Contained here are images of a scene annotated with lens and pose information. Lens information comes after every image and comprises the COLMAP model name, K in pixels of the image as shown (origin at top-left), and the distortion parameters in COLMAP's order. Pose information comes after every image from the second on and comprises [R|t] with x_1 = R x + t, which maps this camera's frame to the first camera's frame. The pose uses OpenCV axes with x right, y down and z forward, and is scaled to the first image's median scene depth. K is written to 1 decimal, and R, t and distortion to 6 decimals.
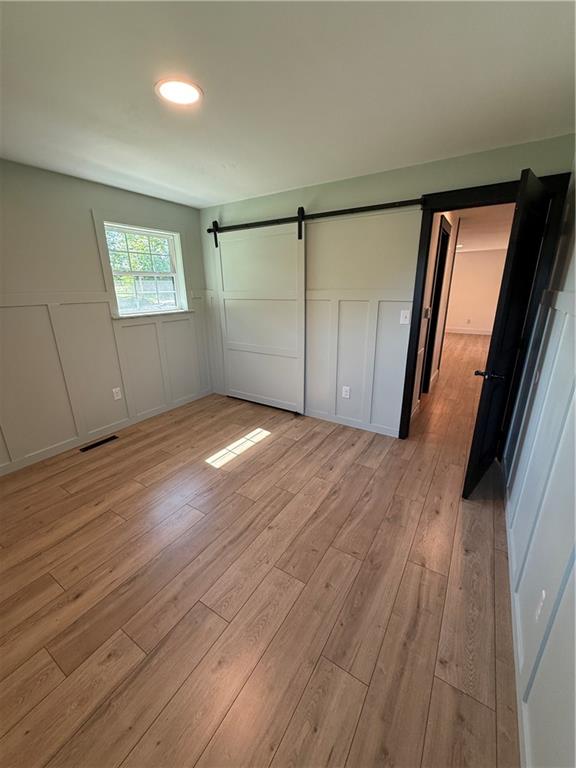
lens RADIAL K [[304.3, 0, 288.0], [0, 304.3, 384.0], [0, 0, 1]] dist [0.000202, 0.000069]
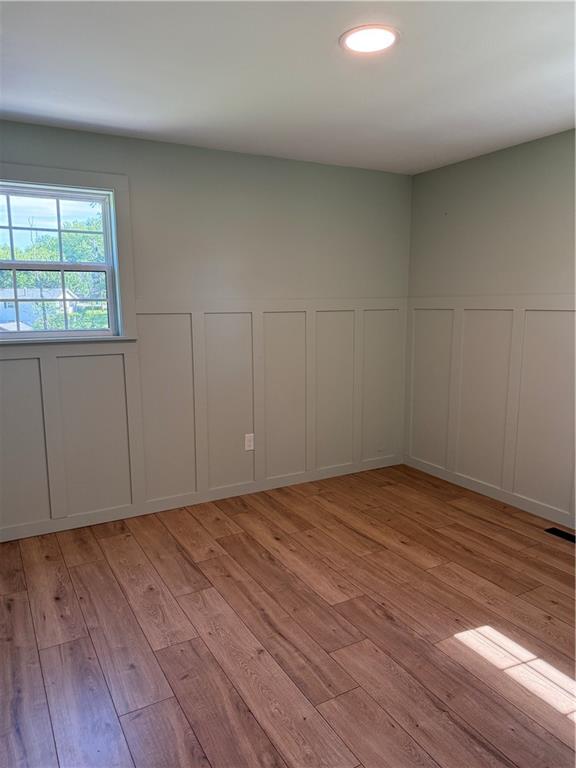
lens RADIAL K [[532.8, 0, 288.0], [0, 532.8, 384.0], [0, 0, 1]] dist [0.019342, -0.026501]
pose [[-0.461307, 0.156885, -0.873260, 0.791318], [-0.263637, 0.915549, 0.303751, -0.394250], [0.847166, 0.370346, -0.380989, 1.233069]]
